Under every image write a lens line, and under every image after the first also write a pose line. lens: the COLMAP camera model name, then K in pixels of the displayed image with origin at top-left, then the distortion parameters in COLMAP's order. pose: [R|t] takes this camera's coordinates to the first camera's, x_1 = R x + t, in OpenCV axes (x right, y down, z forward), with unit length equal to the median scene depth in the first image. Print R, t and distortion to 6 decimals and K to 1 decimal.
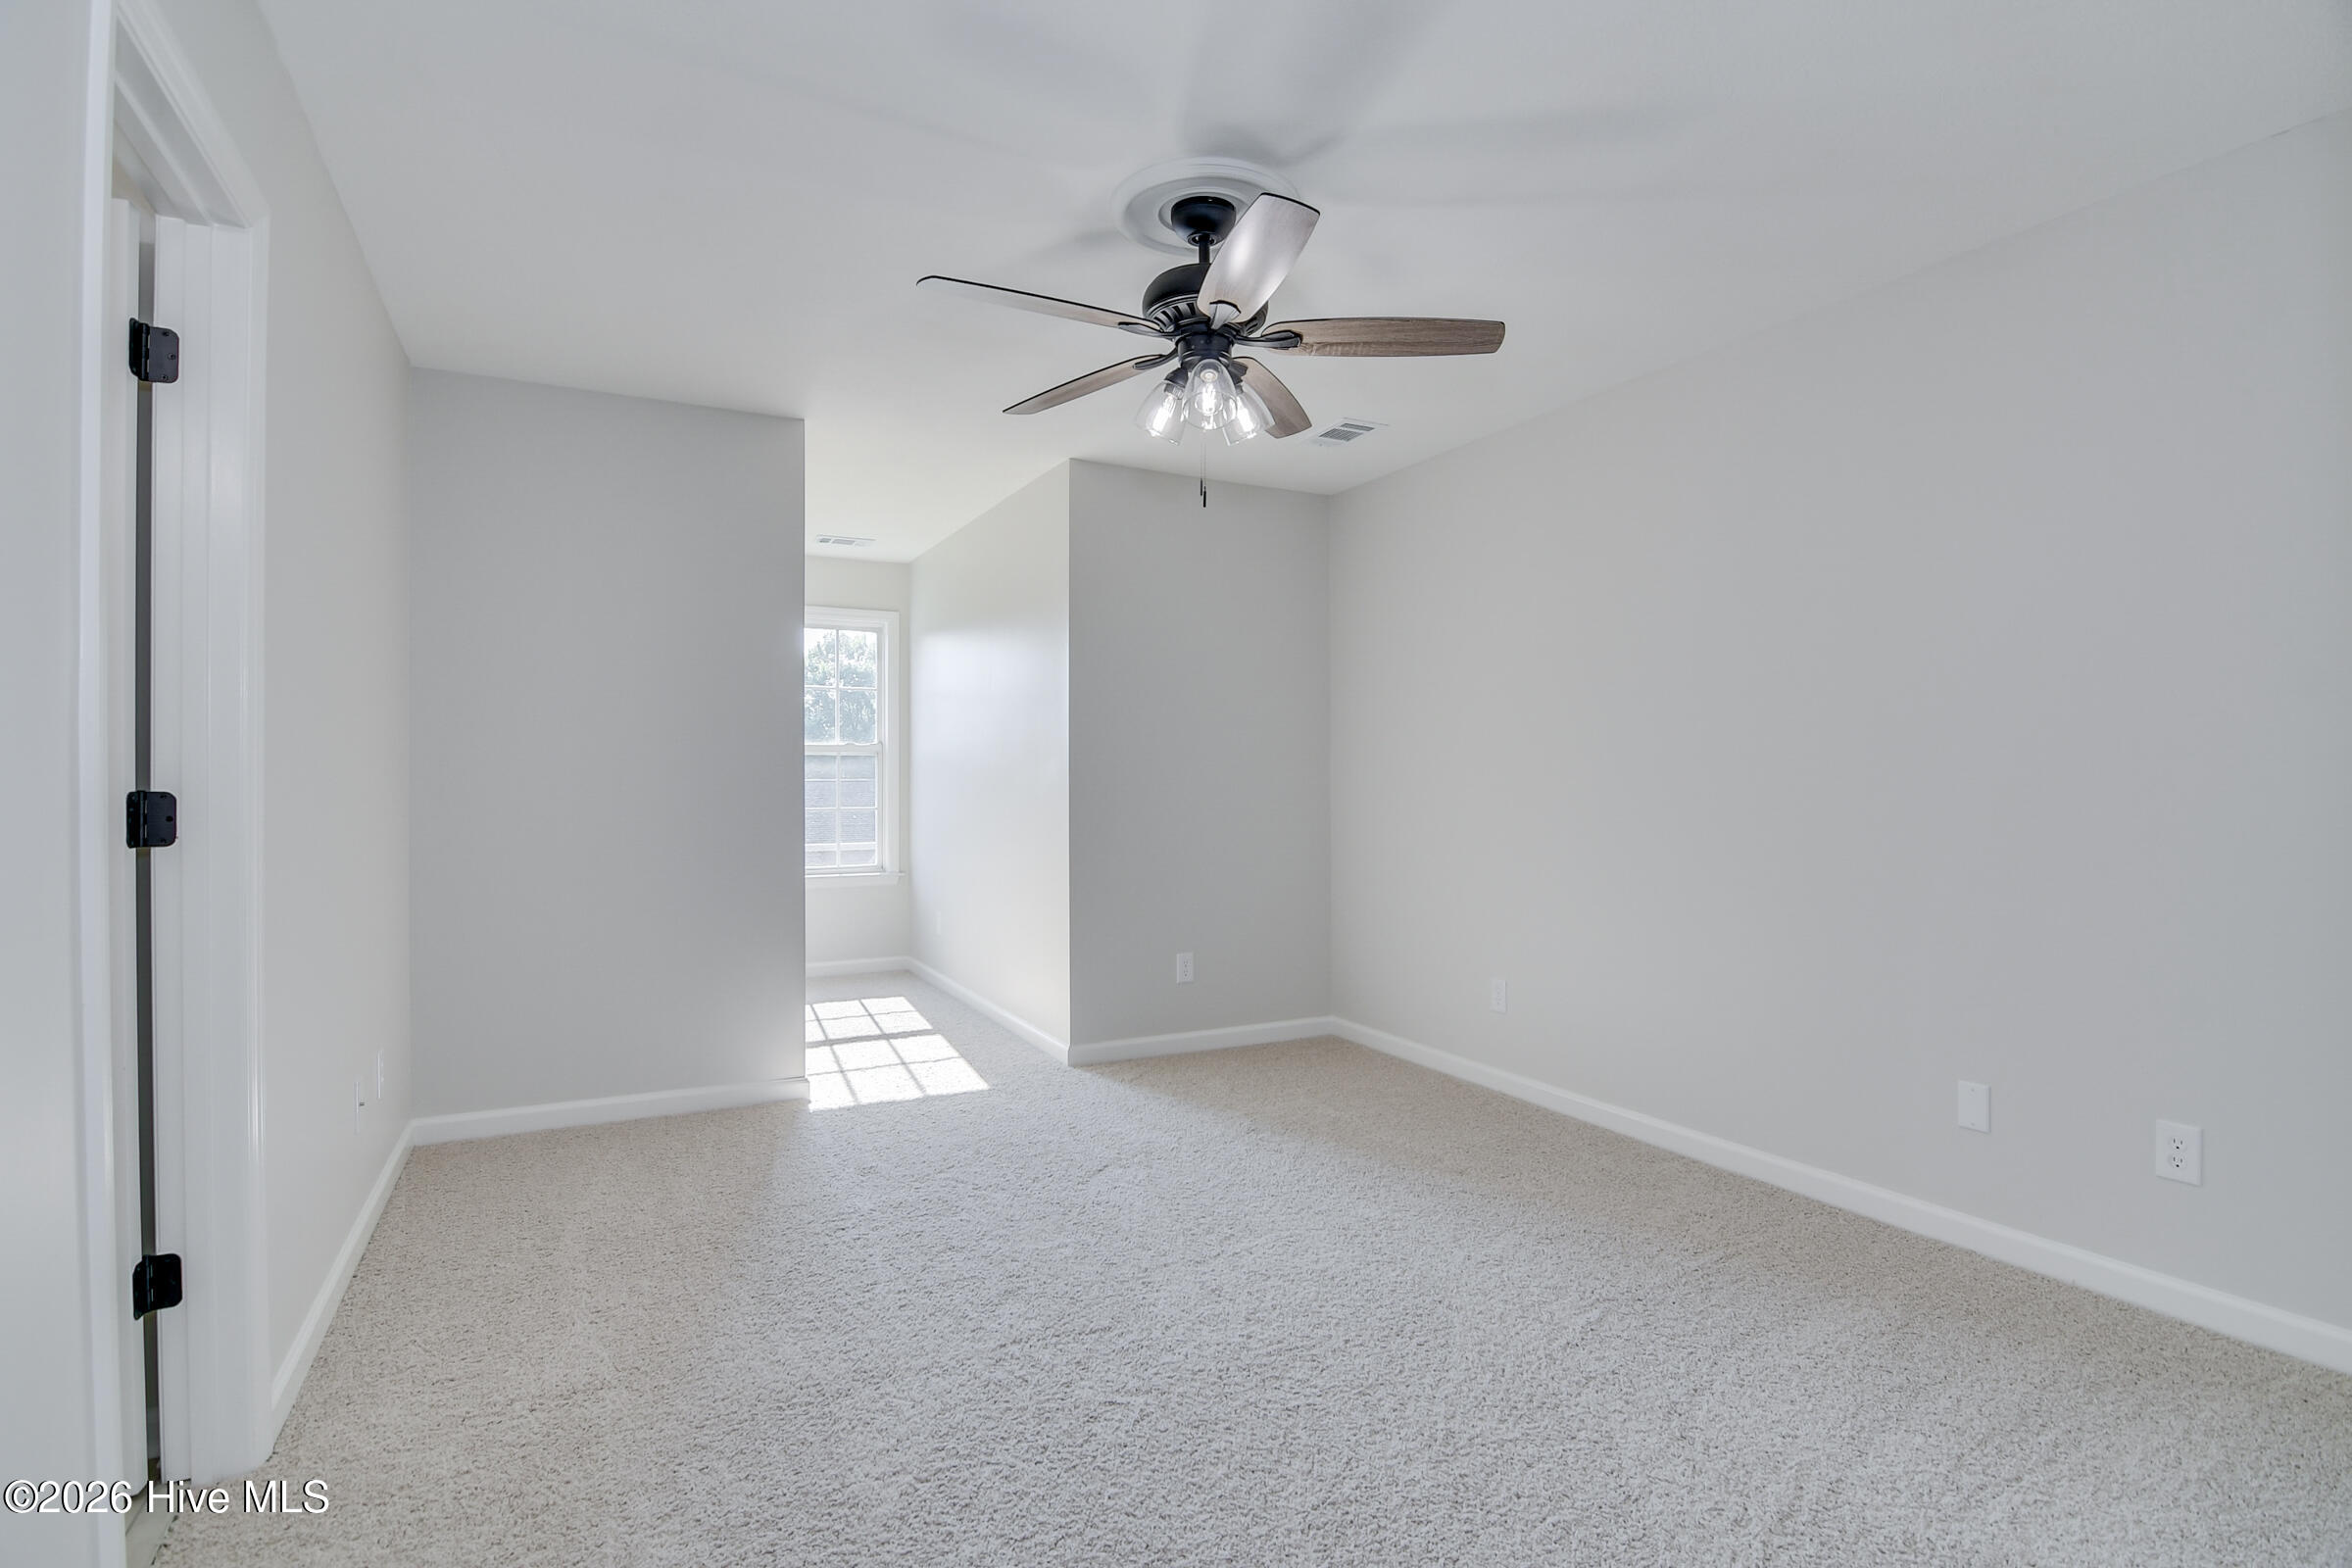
lens RADIAL K [[1139.2, 0, 1168.8], [0, 1139.2, 786.9], [0, 0, 1]] dist [-0.000713, -0.013181]
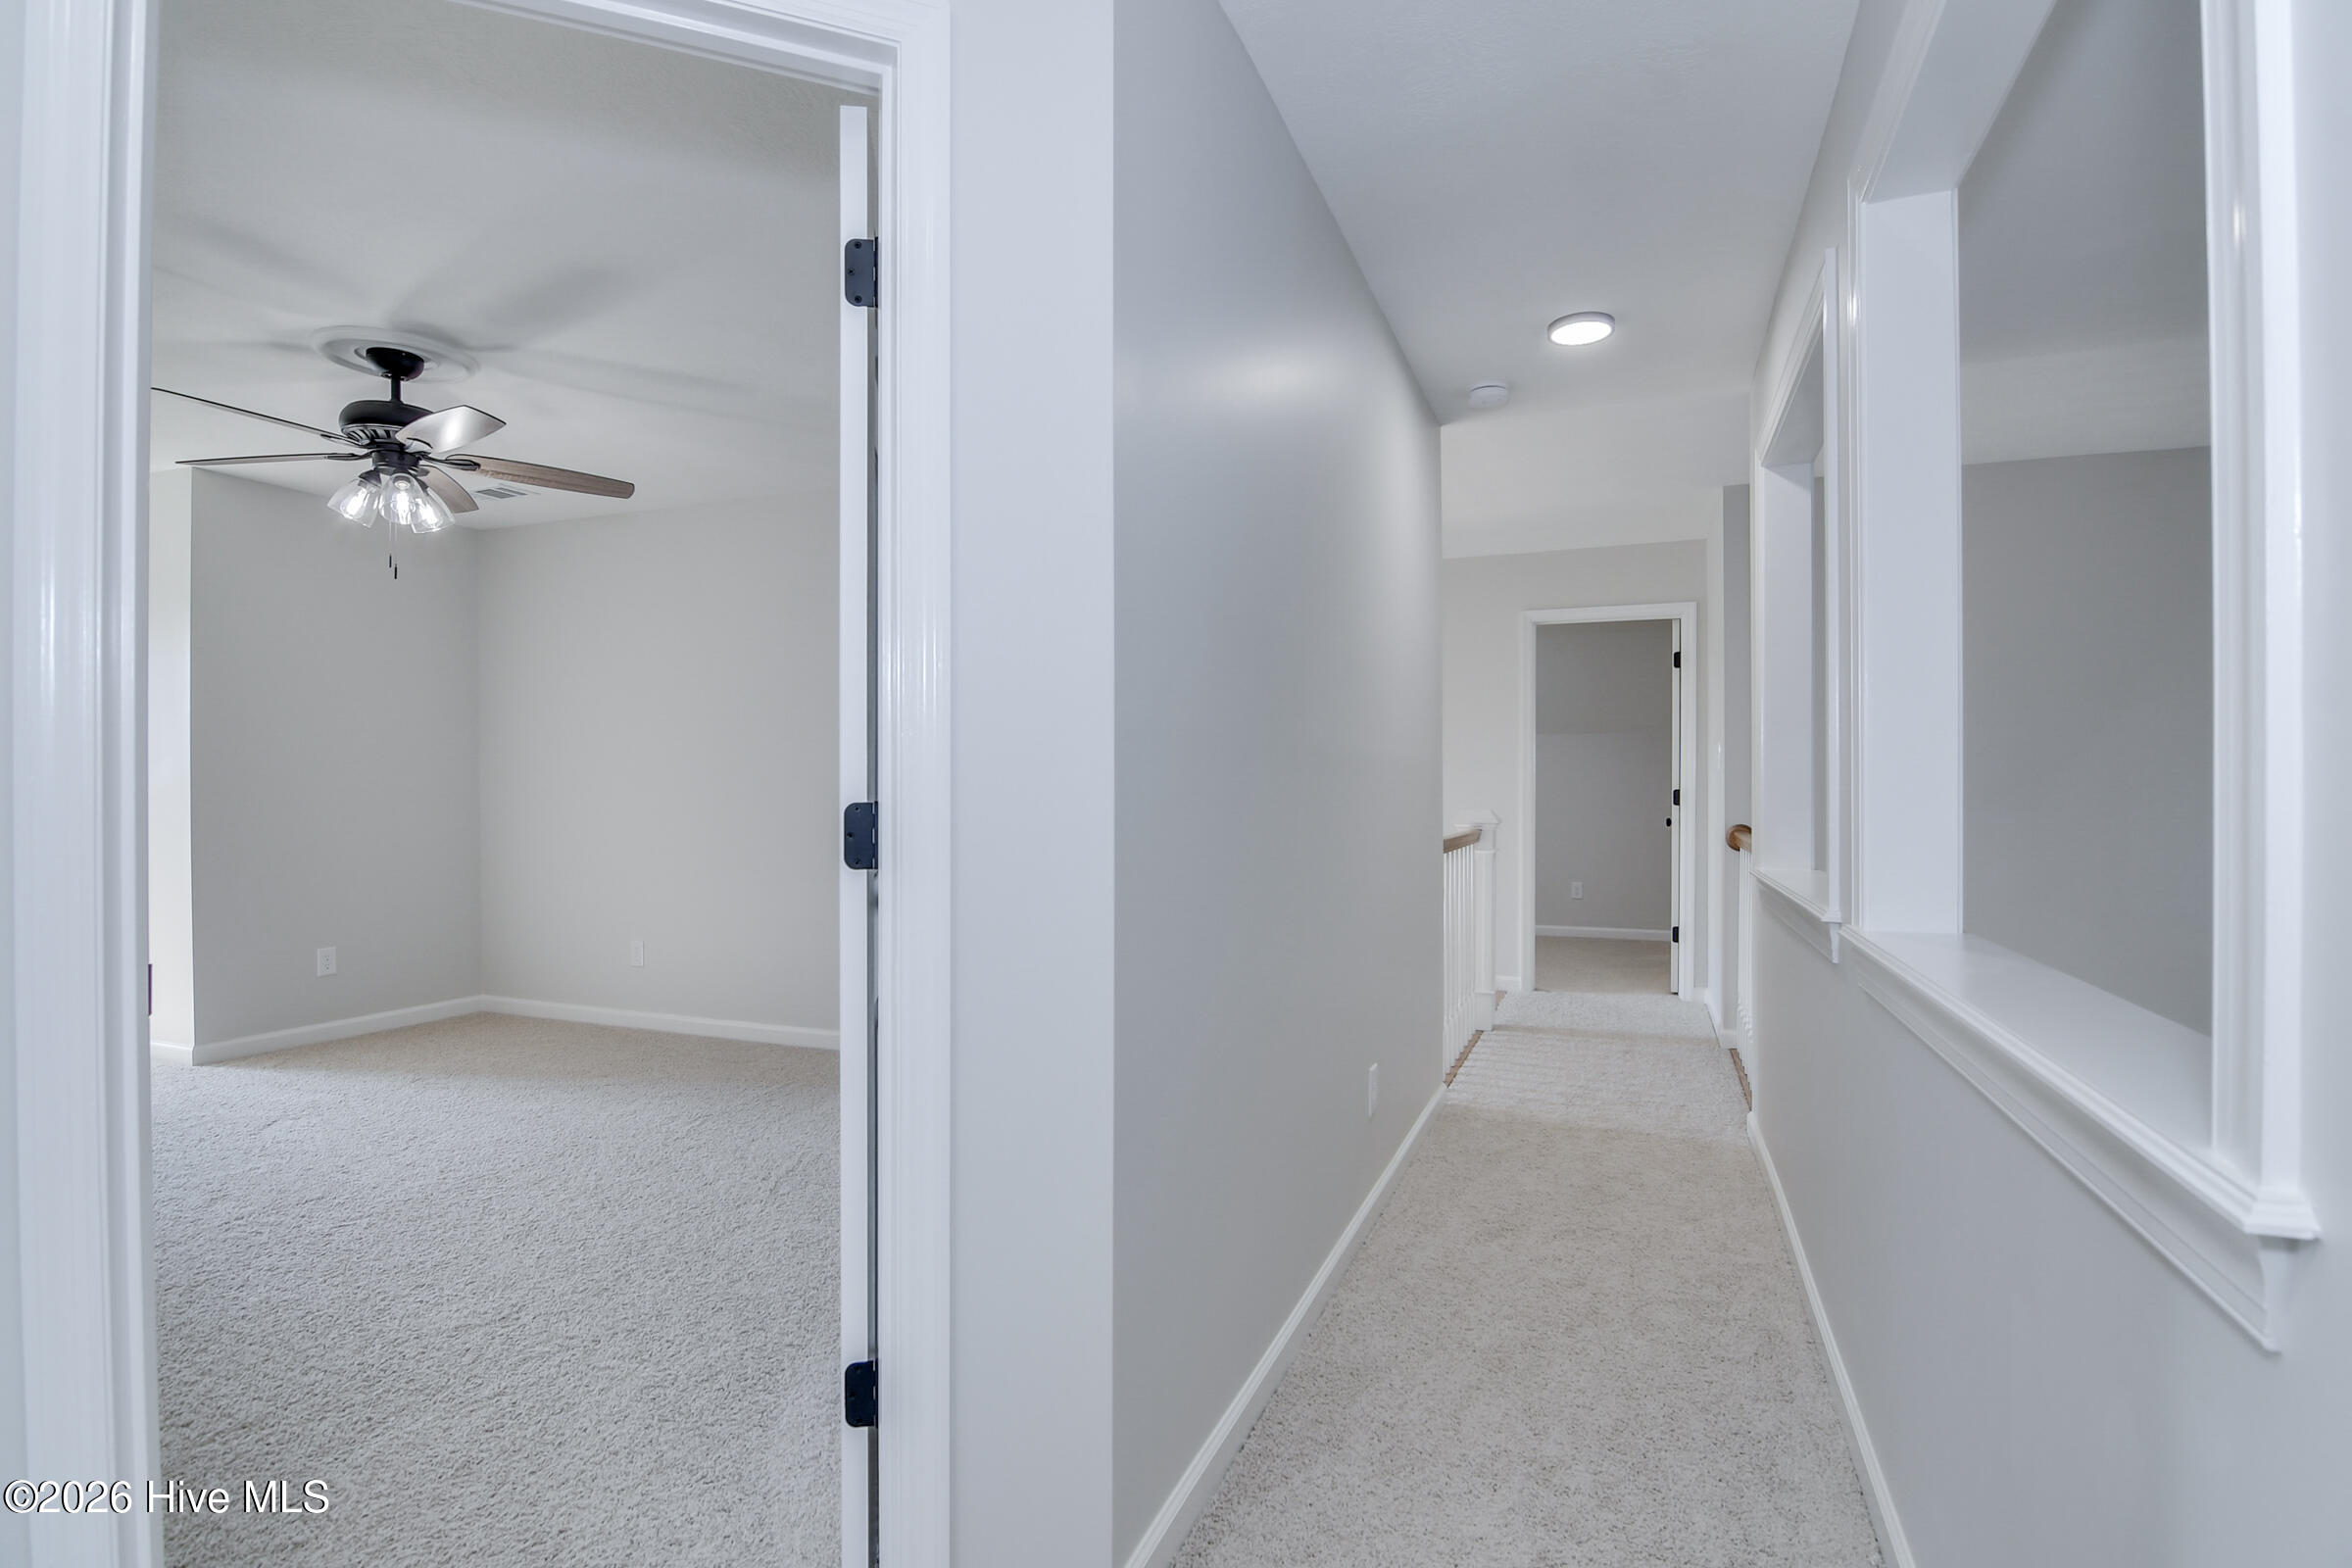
lens RADIAL K [[1139.2, 0, 1168.8], [0, 1139.2, 786.9], [0, 0, 1]] dist [-0.000713, -0.013181]
pose [[0.758445, -0.001894, 0.651734, -0.146696], [0.004265, 0.999989, -0.002058, 0.002619], [-0.651723, 0.004341, 0.758445, -0.584552]]
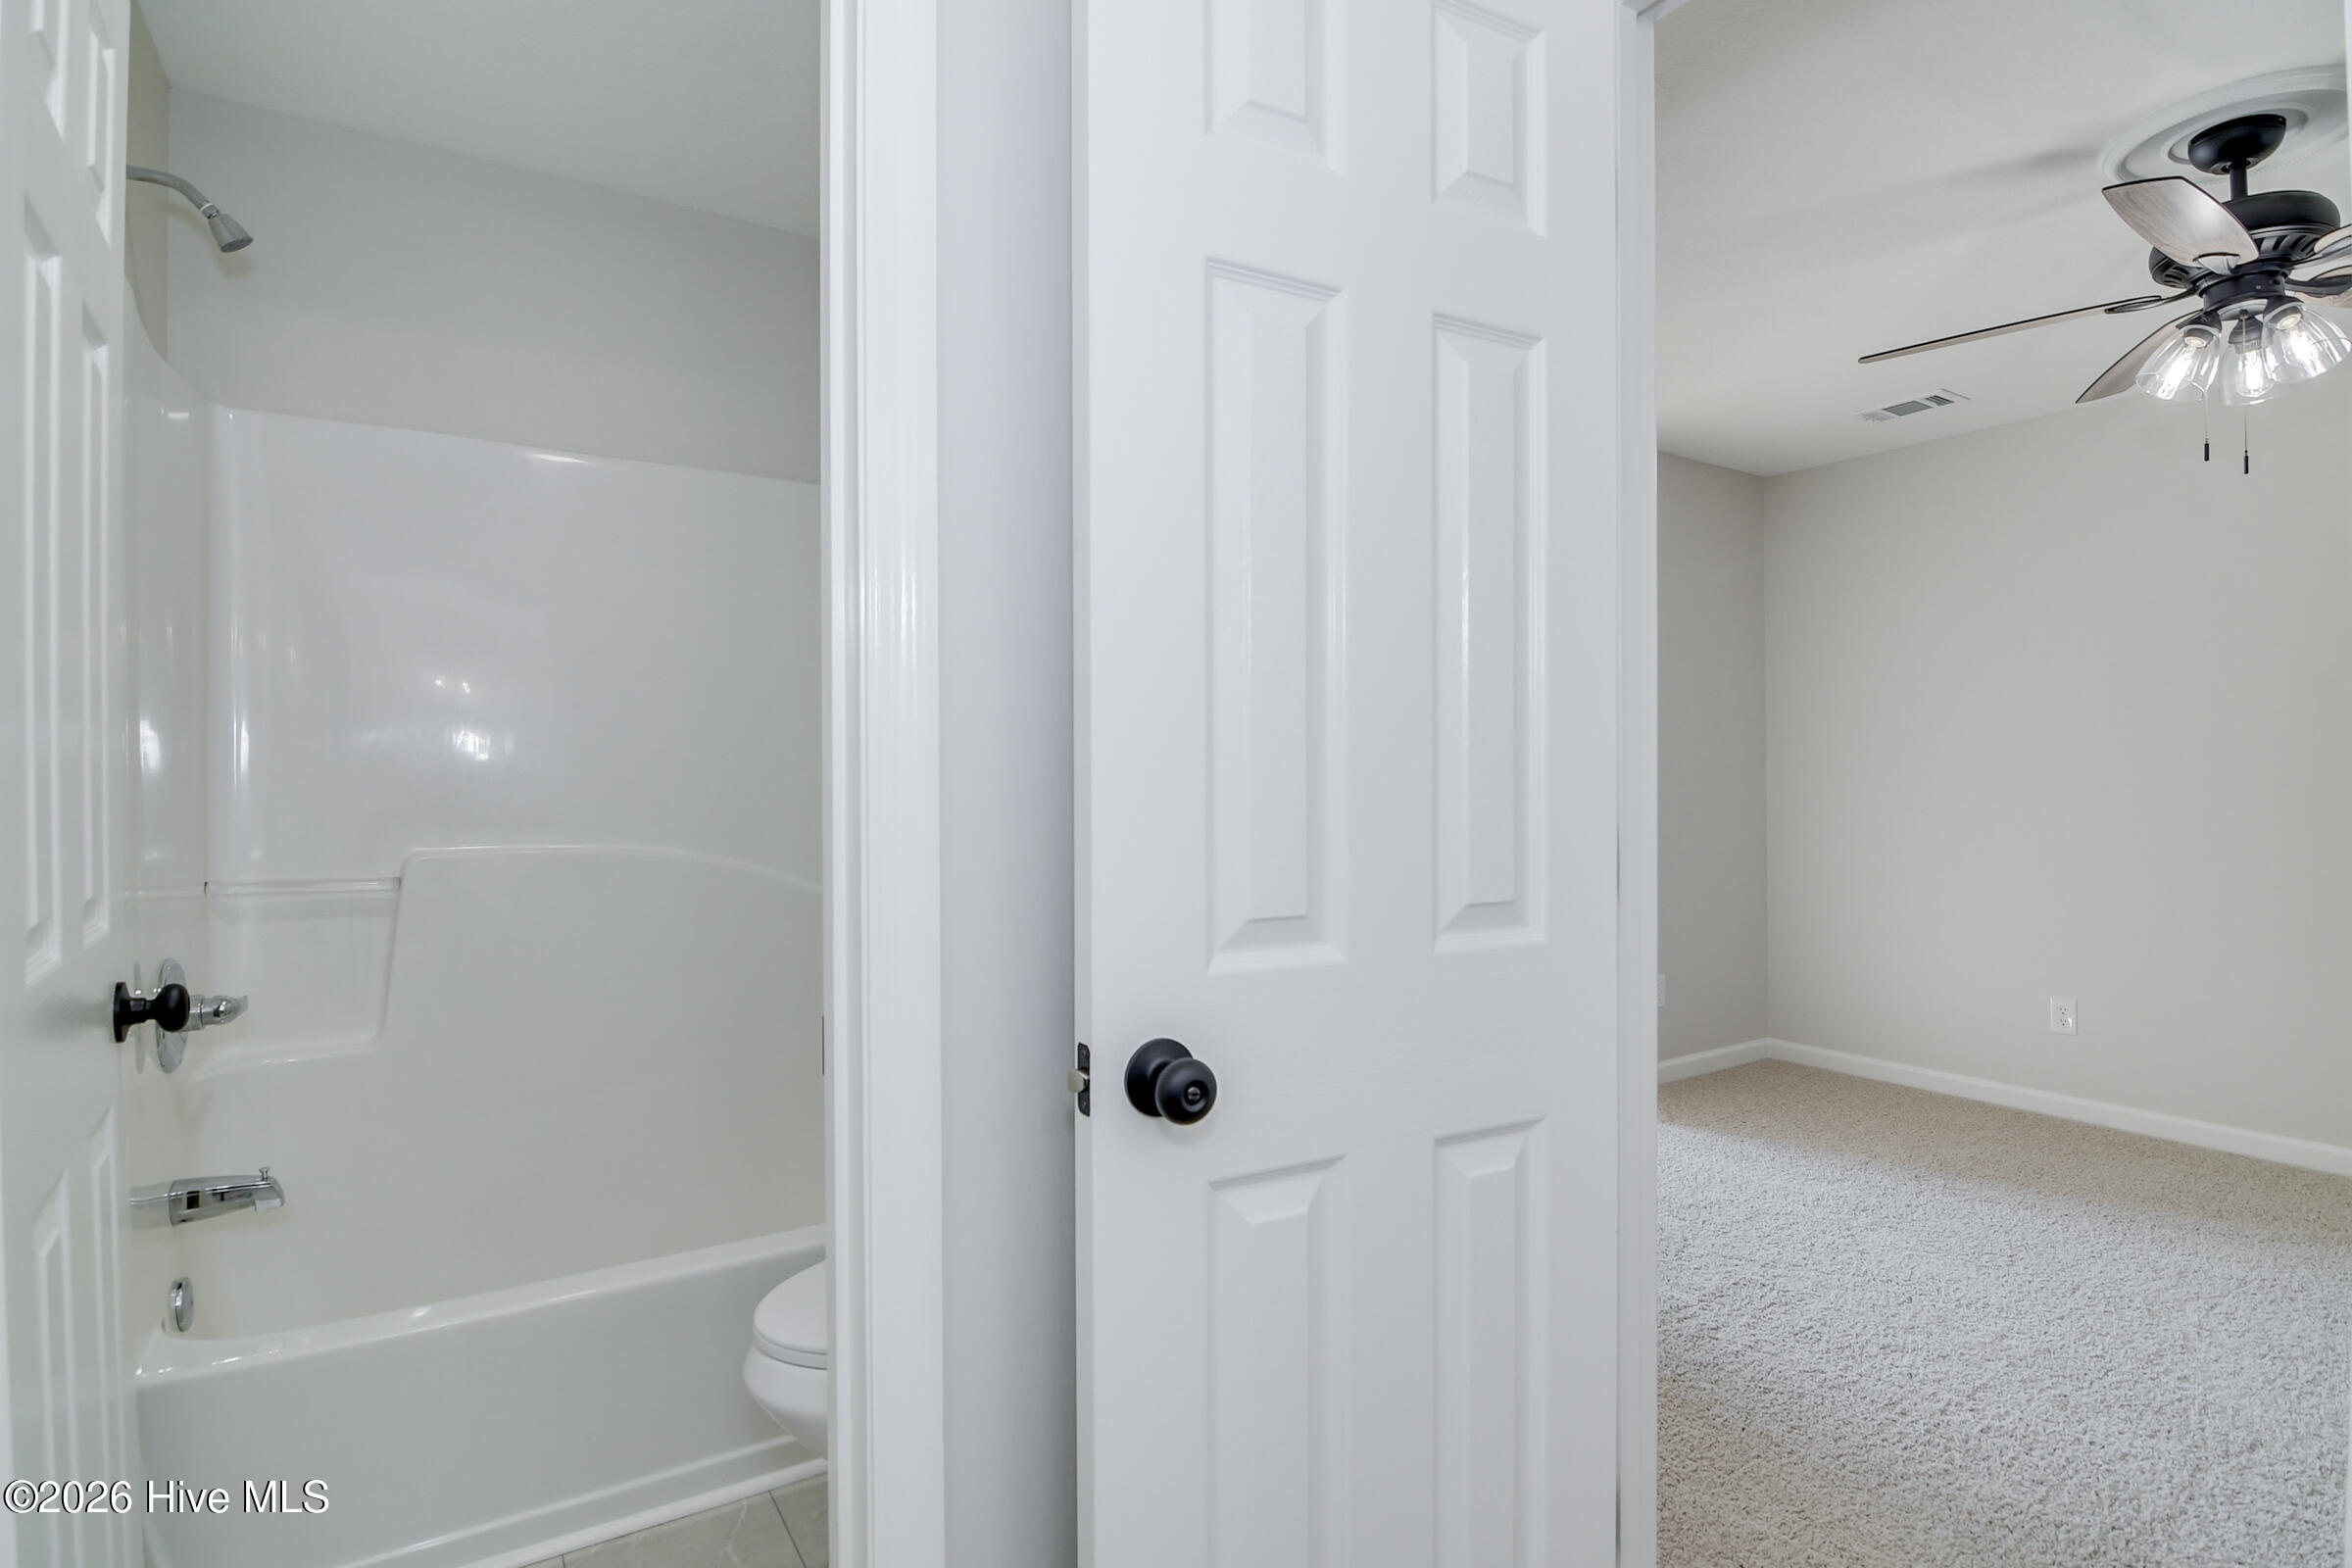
lens RADIAL K [[1139.2, 0, 1168.8], [0, 1139.2, 786.9], [0, 0, 1]] dist [-0.000713, -0.013181]
pose [[0.996824, -0.008988, 0.079132, -0.835069], [0.009086, 0.999958, -0.000878, -0.016520], [-0.079120, 0.001594, 0.996864, 0.215747]]
